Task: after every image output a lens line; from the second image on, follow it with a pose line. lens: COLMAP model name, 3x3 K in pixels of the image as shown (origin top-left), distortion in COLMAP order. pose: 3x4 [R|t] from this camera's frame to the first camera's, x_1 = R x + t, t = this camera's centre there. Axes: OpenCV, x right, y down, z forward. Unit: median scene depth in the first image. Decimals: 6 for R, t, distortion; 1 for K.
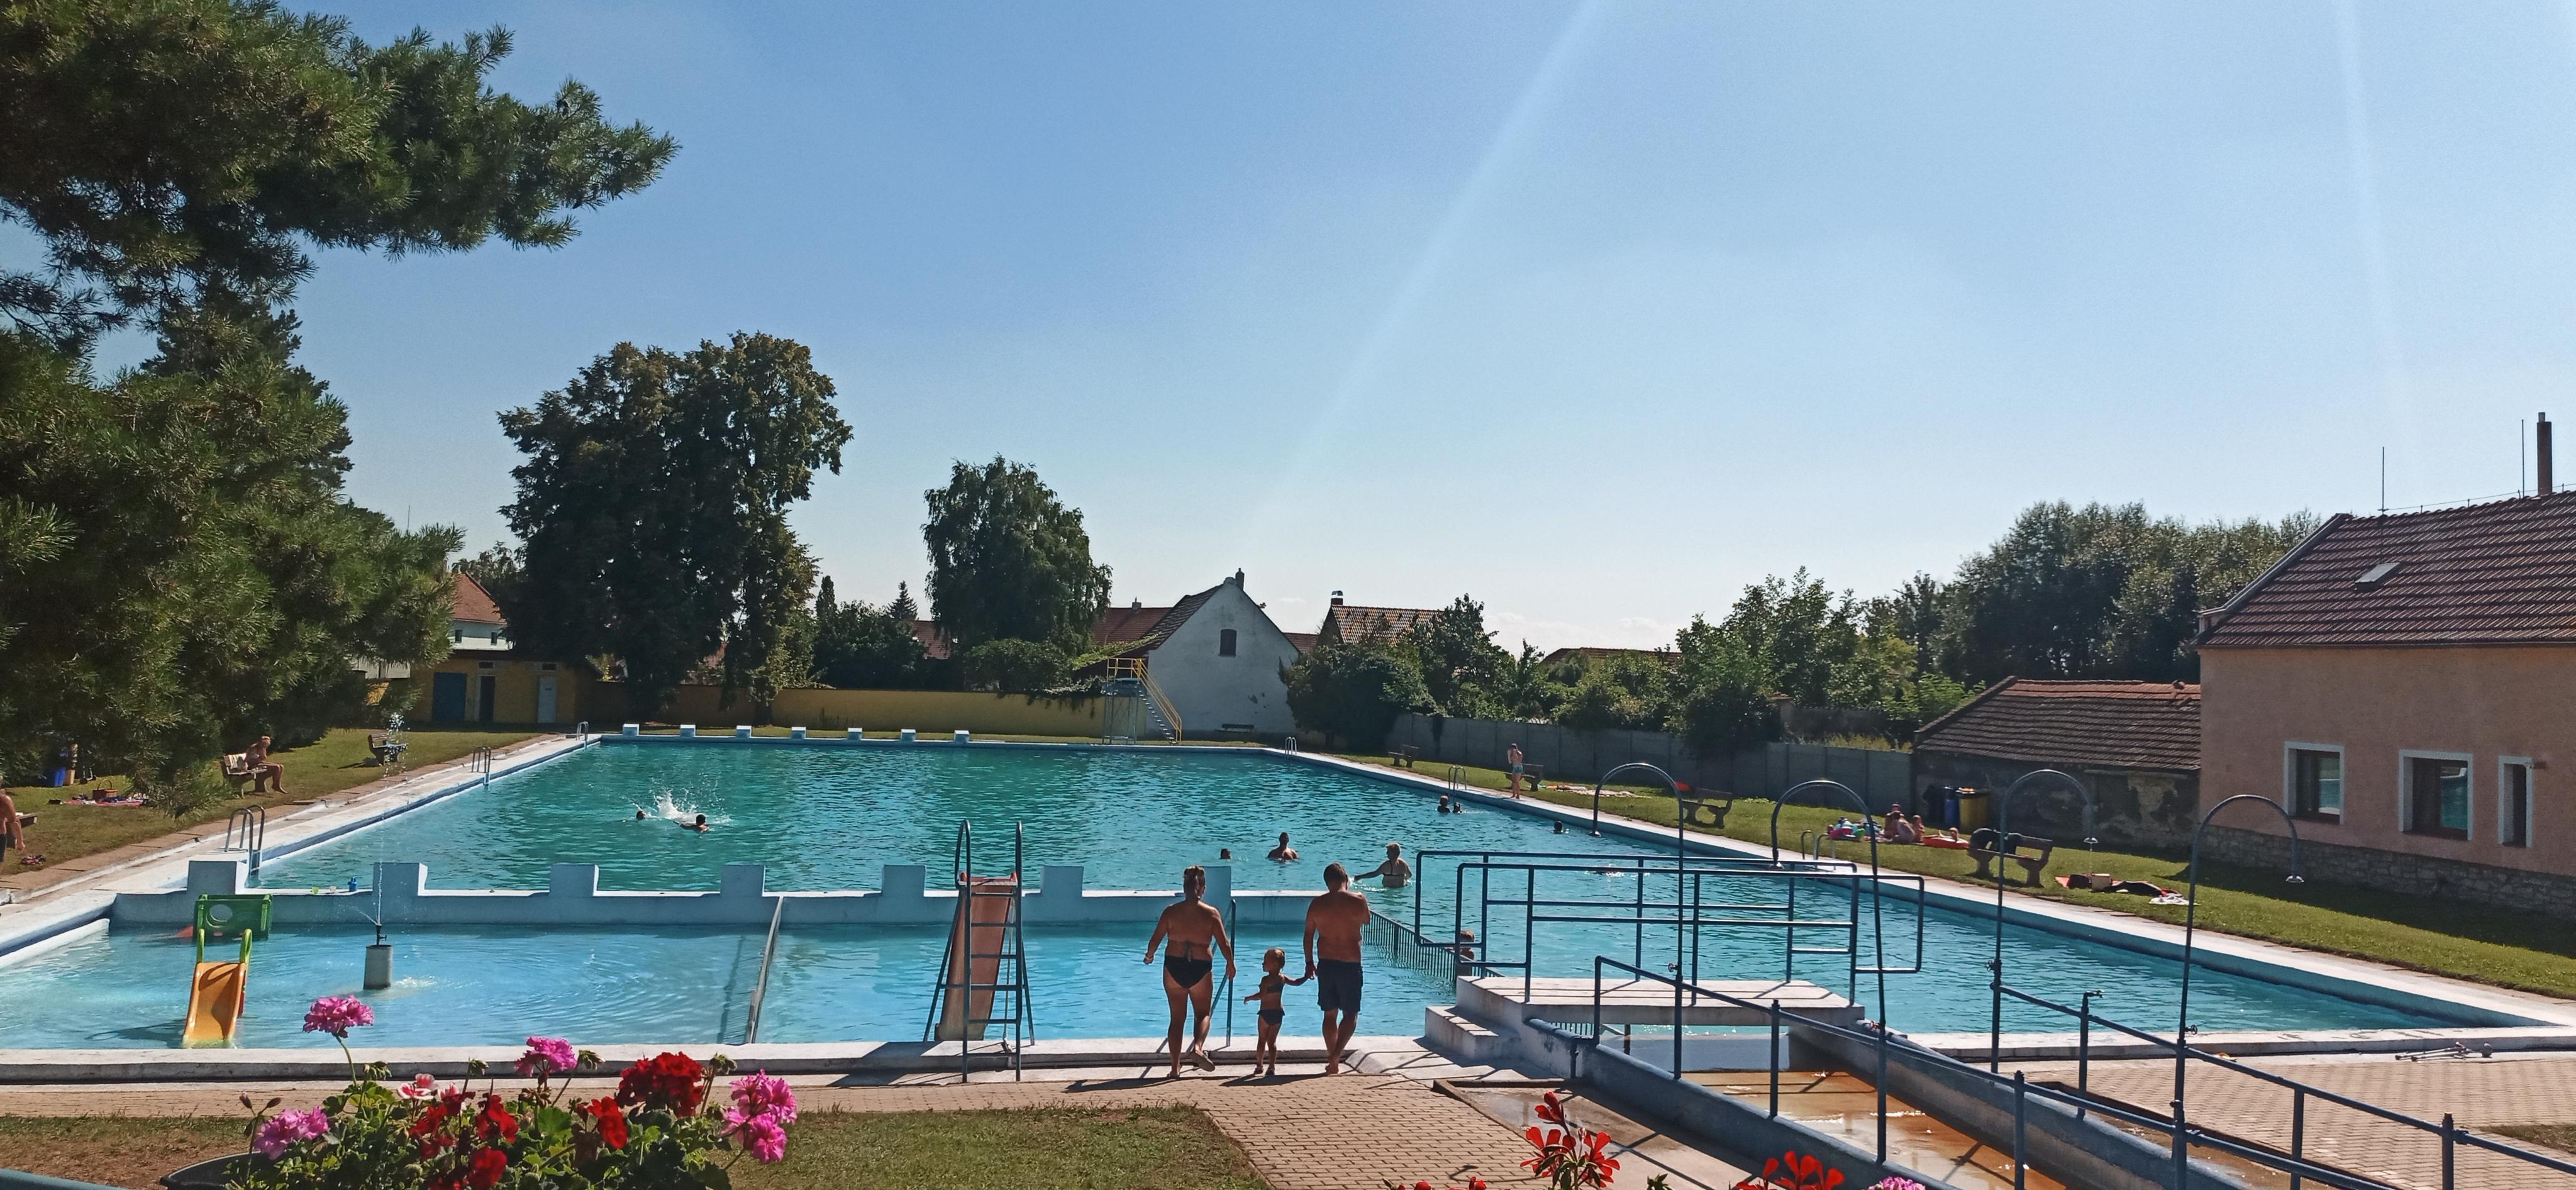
lens RADIAL K [[1859.2, 0, 1288.0], [0, 1859.2, 595.0], [0, 0, 1]] dist [-0.005231, 0.004284]
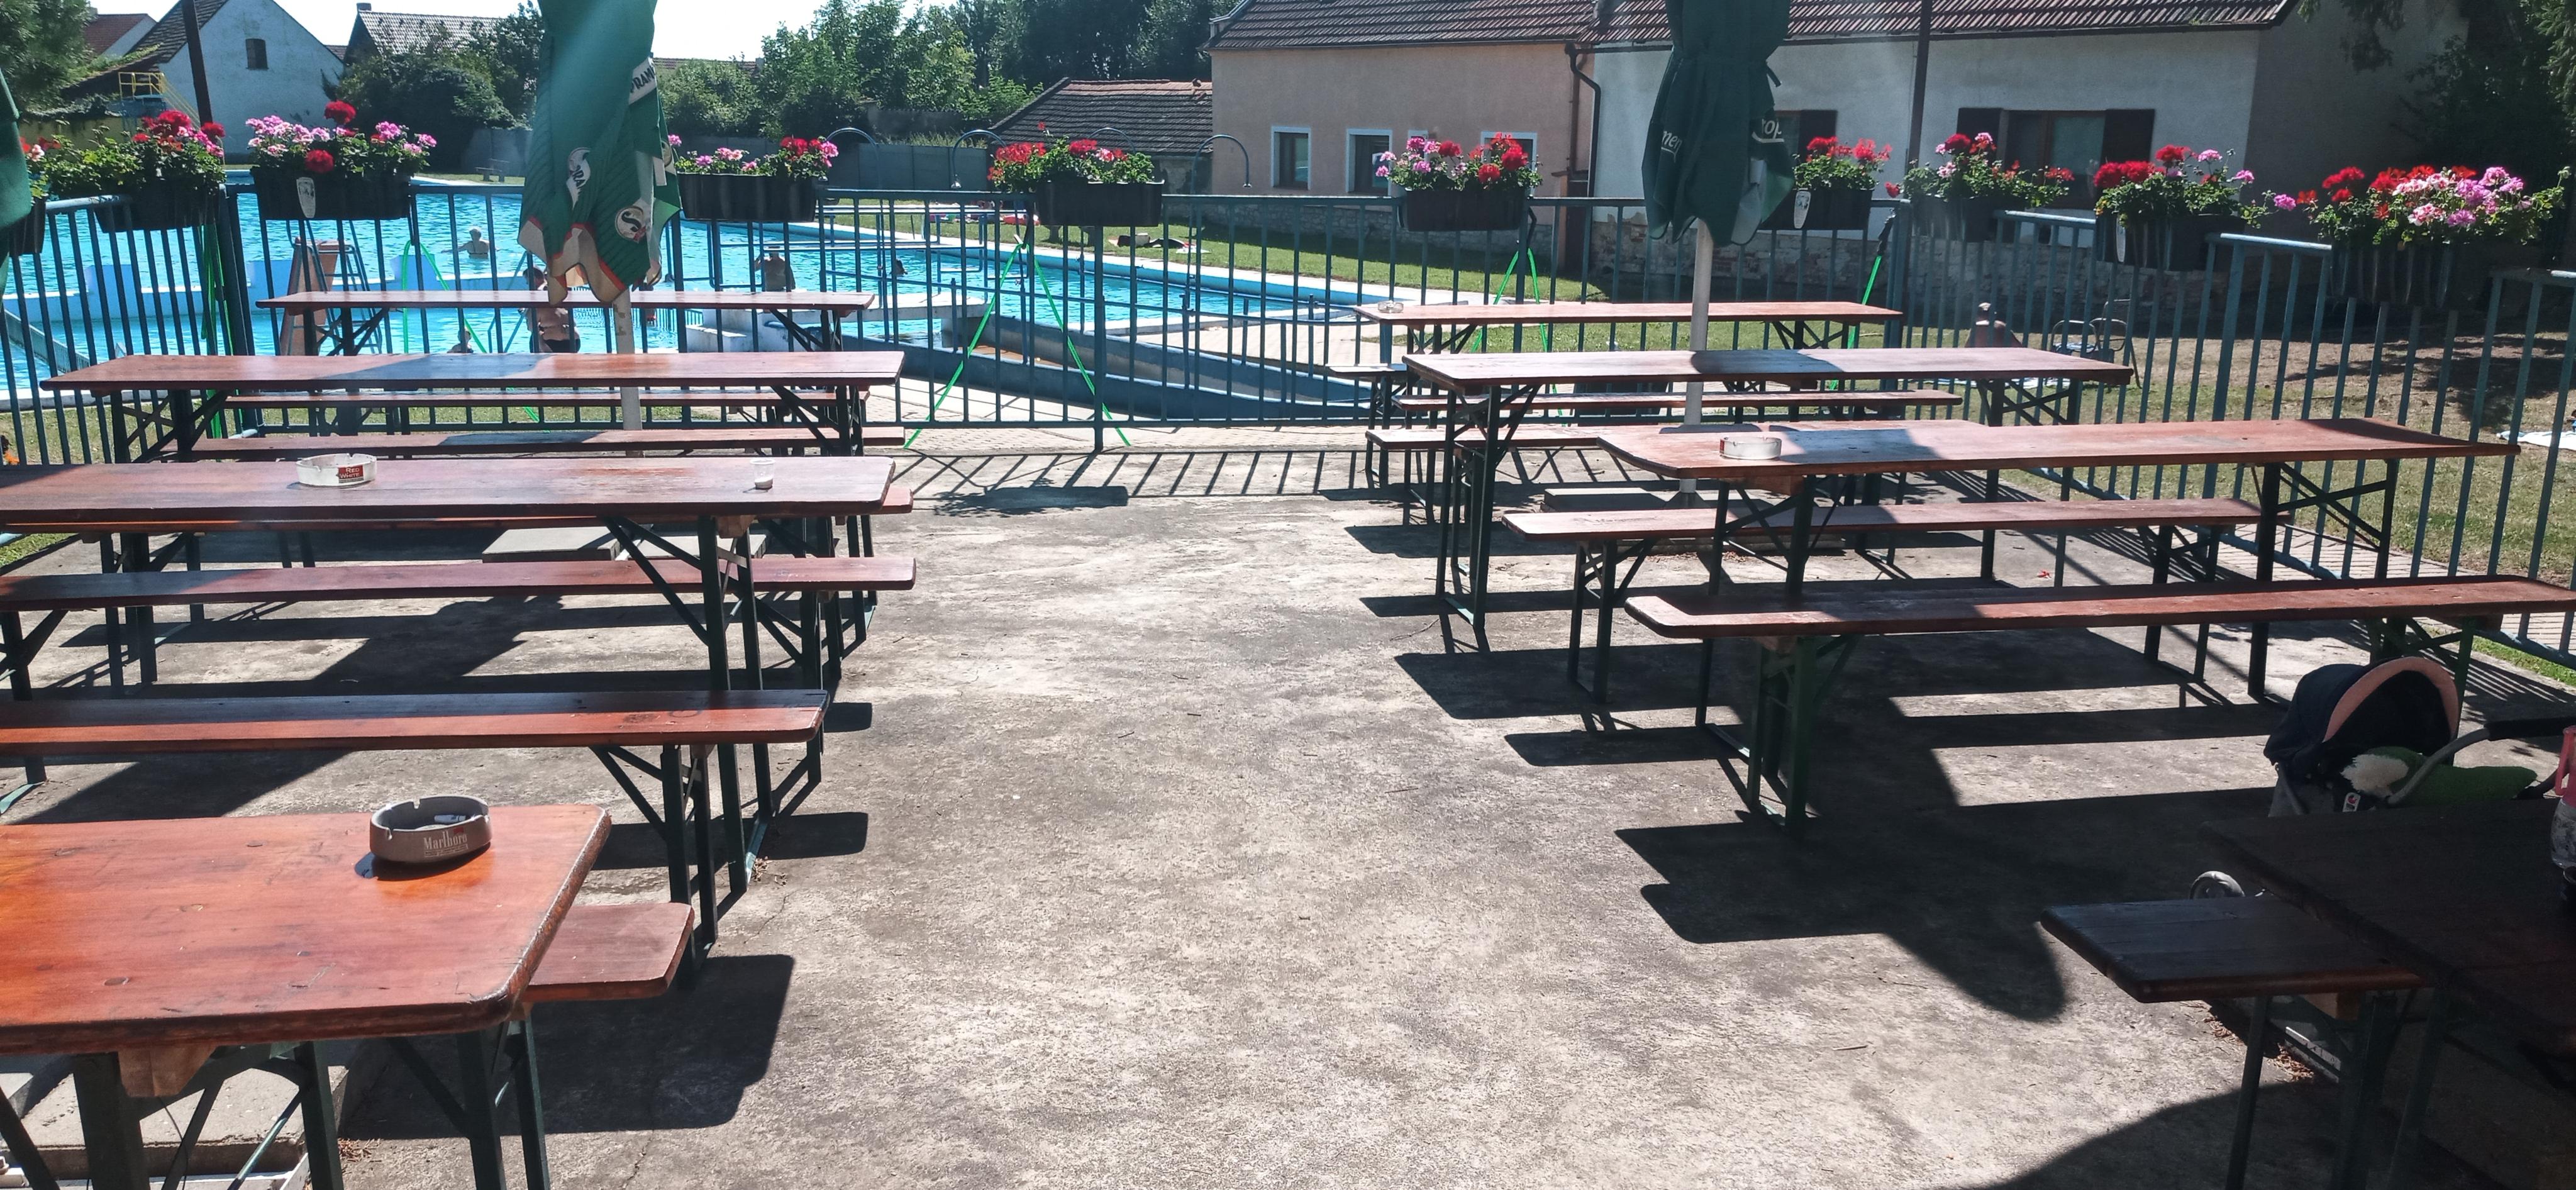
lens RADIAL K [[1859.2, 0, 1288.0], [0, 1859.2, 595.0], [0, 0, 1]] dist [-0.005231, 0.004284]
pose [[0.882104, -0.138830, 0.450132, -0.044611], [-0.004958, 0.952794, 0.303577, -0.000894], [-0.471029, -0.270018, 0.839775, -0.102054]]
